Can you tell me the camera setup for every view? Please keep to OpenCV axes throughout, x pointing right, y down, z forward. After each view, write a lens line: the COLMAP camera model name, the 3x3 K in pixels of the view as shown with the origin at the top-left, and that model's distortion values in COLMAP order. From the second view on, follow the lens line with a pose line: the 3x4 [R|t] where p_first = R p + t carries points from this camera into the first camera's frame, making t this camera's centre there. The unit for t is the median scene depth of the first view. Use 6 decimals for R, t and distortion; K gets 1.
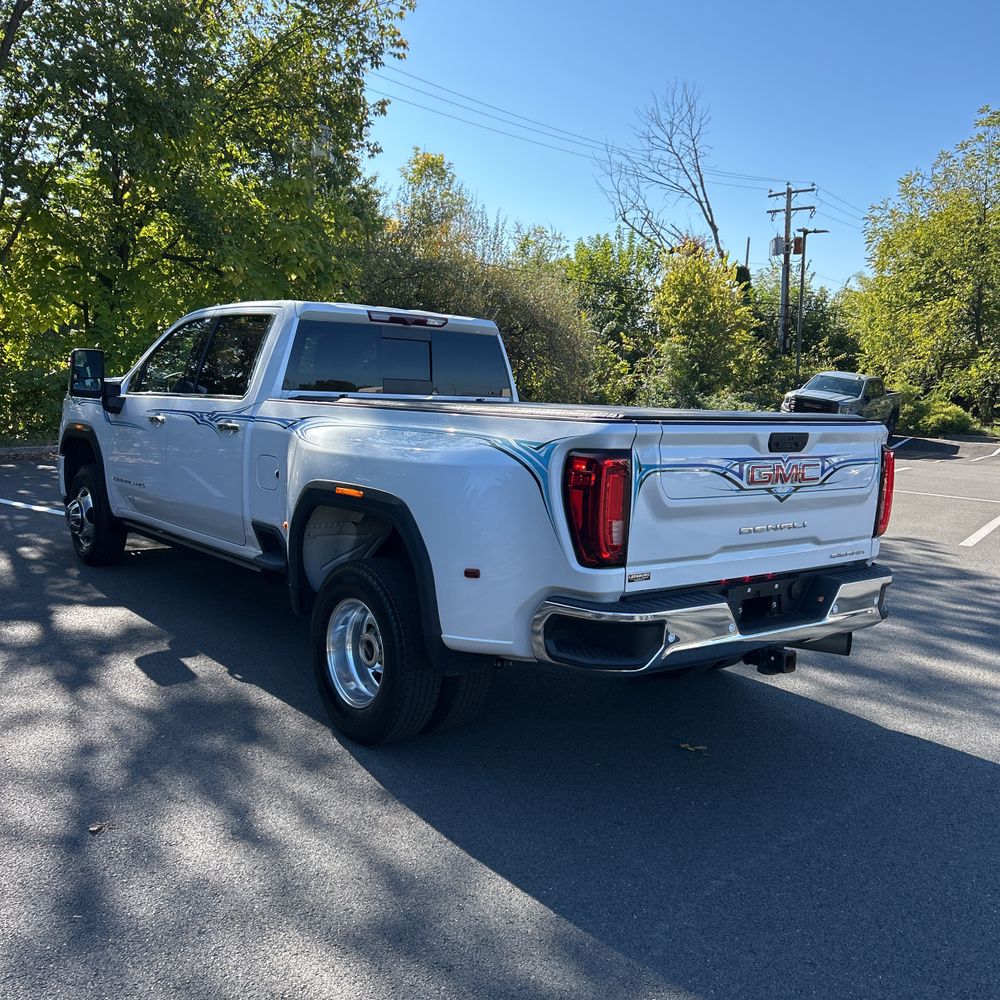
lens RADIAL K [[1010.8, 0, 504.4], [0, 1010.8, 505.6], [0, 0, 1]] dist [0.026736, 0.000000]
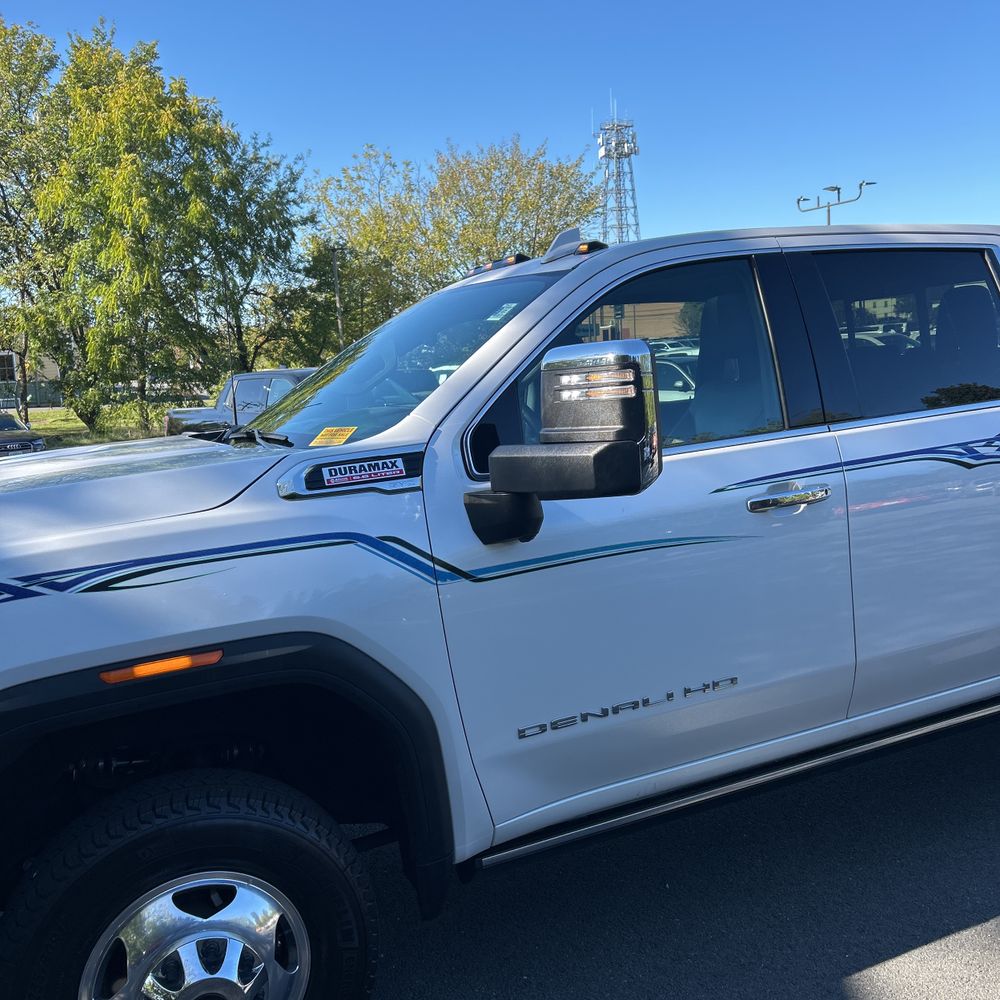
lens RADIAL K [[1010.8, 0, 505.4], [0, 1010.8, 494.8], [0, 0, 1]] dist [0.026736, 0.000000]
pose [[0.255862, -0.177390, 0.950299, -0.248747], [0.203808, 0.970824, 0.126347, -0.052762], [-0.944985, 0.161351, 0.284550, 0.323457]]
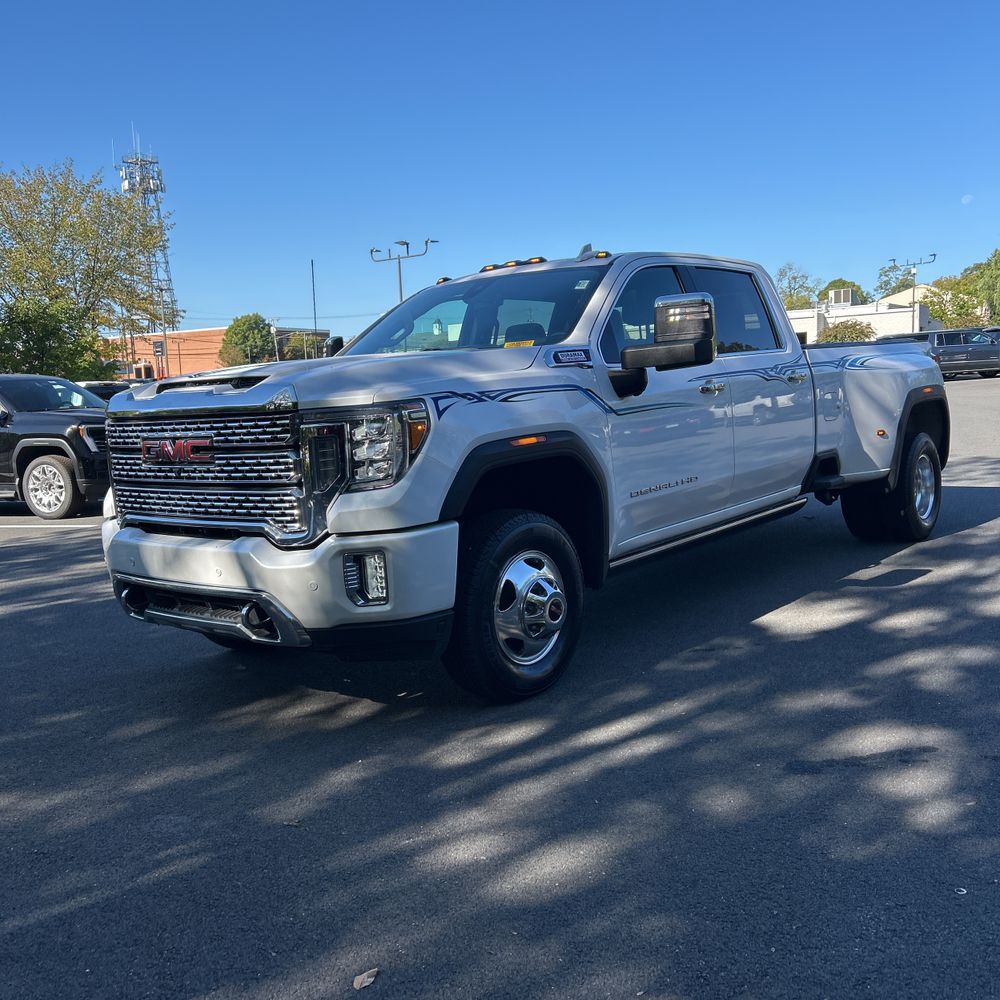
lens RADIAL K [[1010.8, 0, 507.2], [0, 1010.8, 503.4], [0, 0, 1]] dist [0.026736, 0.000000]
pose [[-0.194644, -0.144188, 0.970218, -0.363476], [0.176414, 0.967861, 0.179230, -0.055363], [-0.964879, 0.206047, -0.162951, 0.427537]]
